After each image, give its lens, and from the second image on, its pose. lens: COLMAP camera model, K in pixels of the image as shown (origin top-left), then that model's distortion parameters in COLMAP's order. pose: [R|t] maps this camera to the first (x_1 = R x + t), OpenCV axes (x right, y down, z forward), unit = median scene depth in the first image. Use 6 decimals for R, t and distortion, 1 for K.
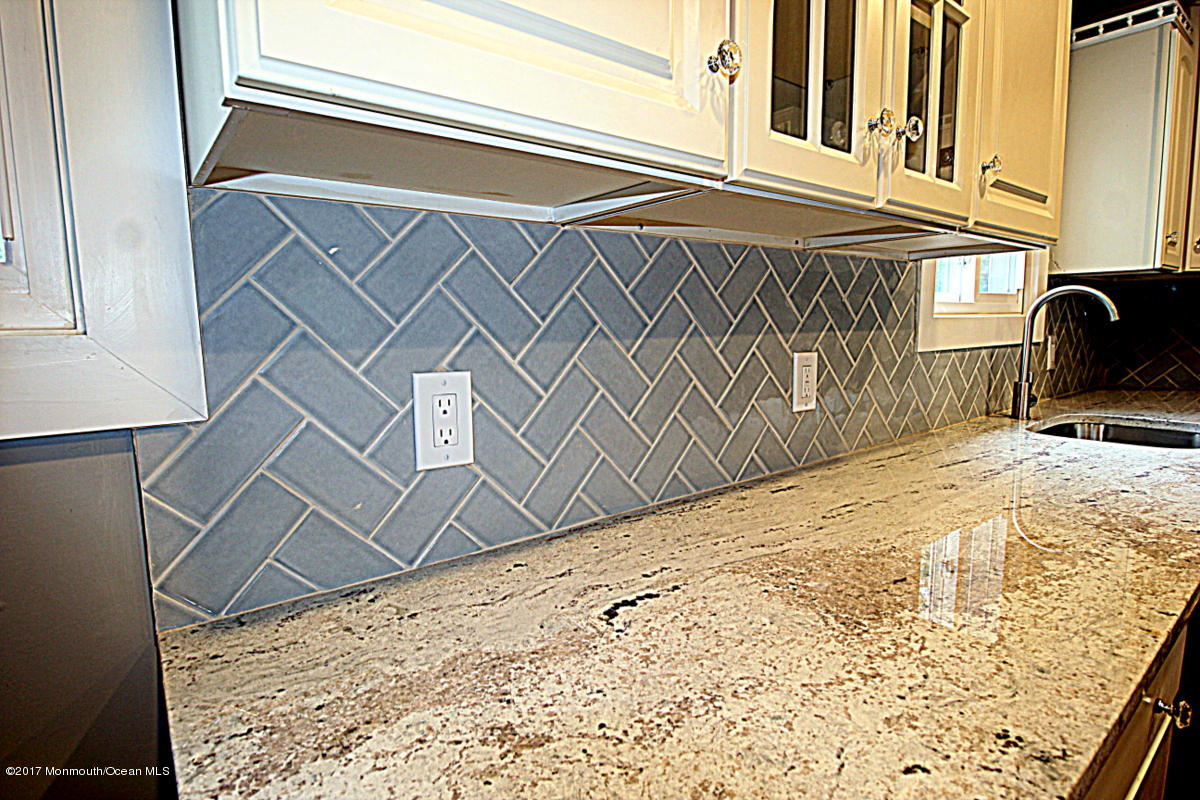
lens RADIAL K [[612.1, 0, 594.6], [0, 612.1, 392.9], [0, 0, 1]] dist [-0.002057, -0.002522]
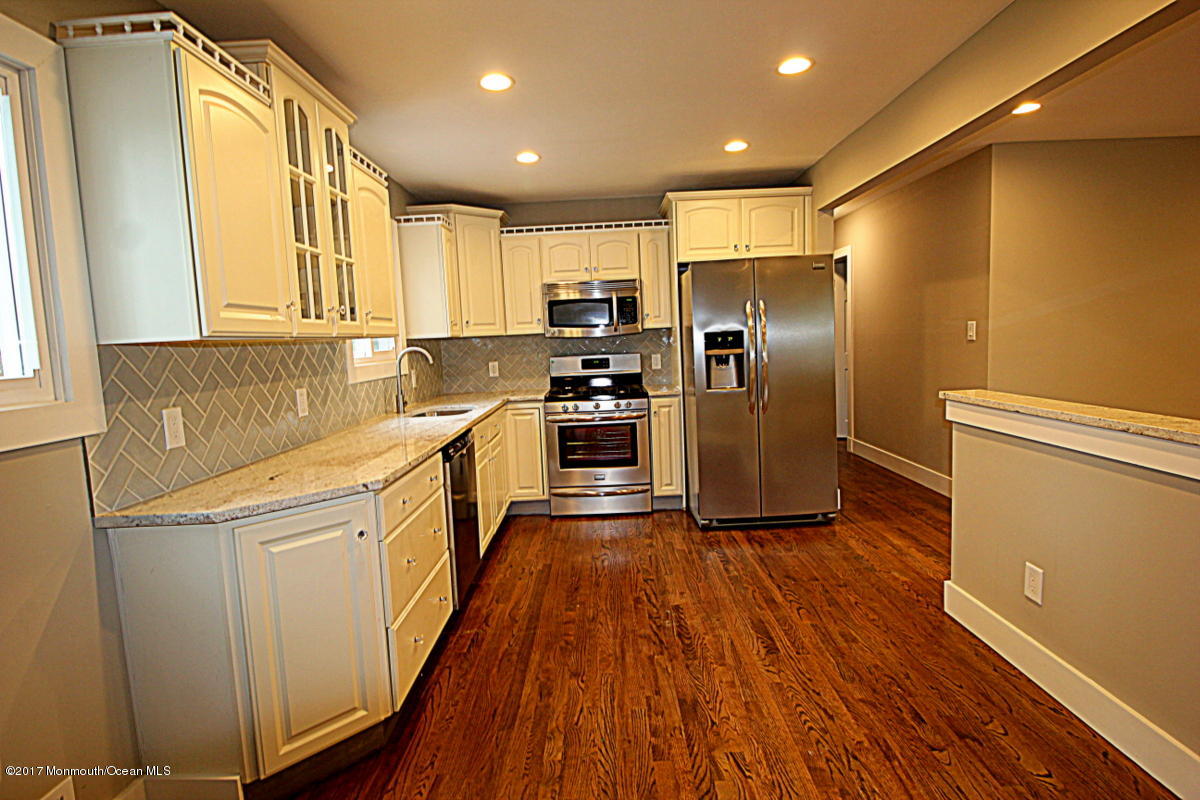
lens RADIAL K [[612.1, 0, 591.4], [0, 612.1, 408.3], [0, 0, 1]] dist [-0.002057, -0.002522]
pose [[0.638409, -0.096669, 0.763603, -0.607046], [0.112282, 0.993166, 0.031858, 0.045247], [-0.761464, 0.065401, 0.644900, -1.073927]]
